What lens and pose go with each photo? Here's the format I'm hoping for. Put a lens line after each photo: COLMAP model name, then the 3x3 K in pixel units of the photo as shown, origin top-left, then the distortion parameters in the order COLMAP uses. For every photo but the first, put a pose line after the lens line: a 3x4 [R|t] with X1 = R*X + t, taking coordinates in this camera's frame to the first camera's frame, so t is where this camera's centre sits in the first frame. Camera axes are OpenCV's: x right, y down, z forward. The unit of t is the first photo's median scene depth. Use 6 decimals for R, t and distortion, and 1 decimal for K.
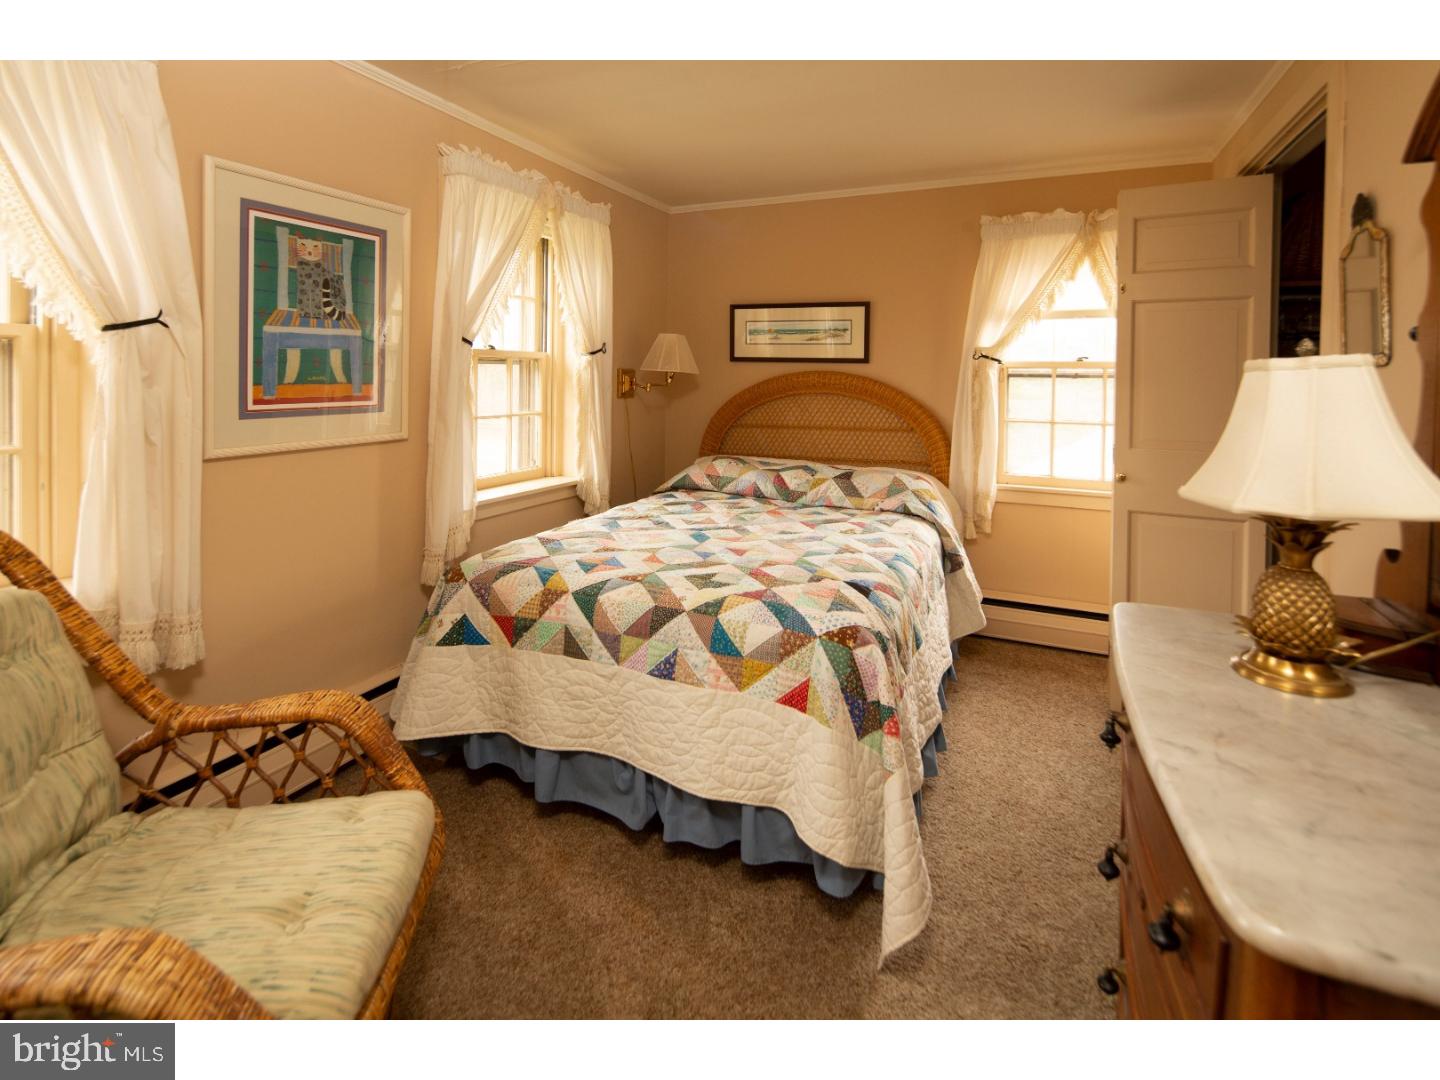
lens RADIAL K [[698.5, 0, 720.0], [0, 698.5, 540.0], [0, 0, 1]] dist [0.001016, -0.000406]
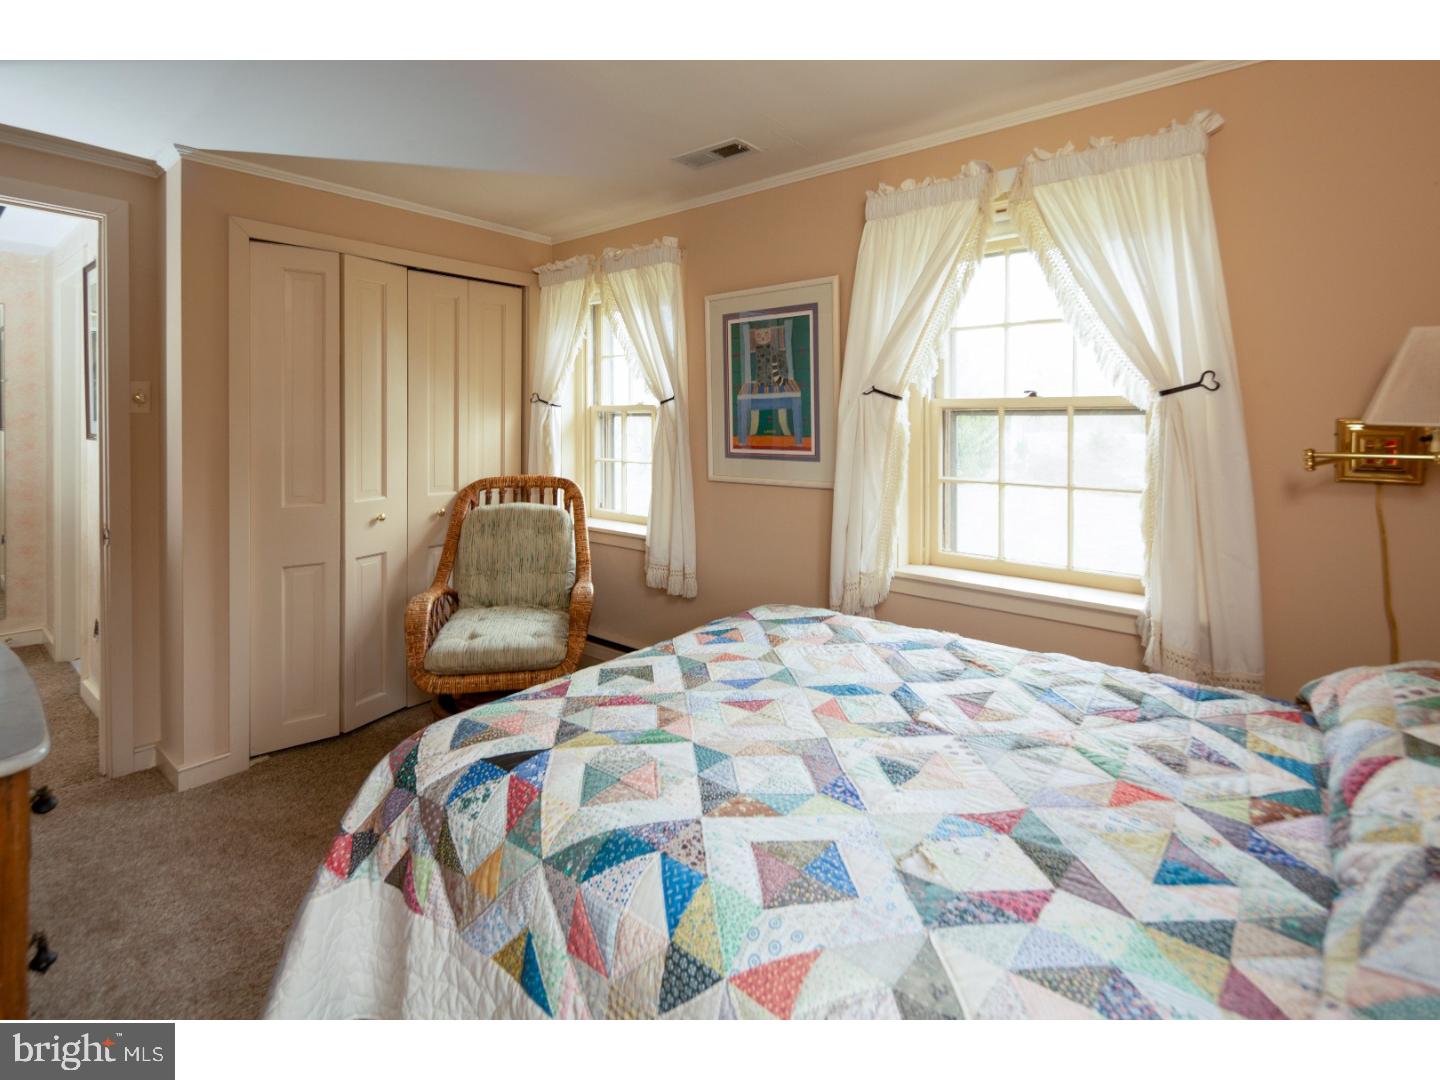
lens RADIAL K [[698.5, 0, 720.0], [0, 698.5, 540.0], [0, 0, 1]] dist [0.001016, -0.000406]
pose [[-0.270173, 0.137321, -0.952969, 0.724011], [-0.233243, 0.950960, 0.203157, -0.283358], [0.934133, 0.277161, -0.224895, 1.268412]]
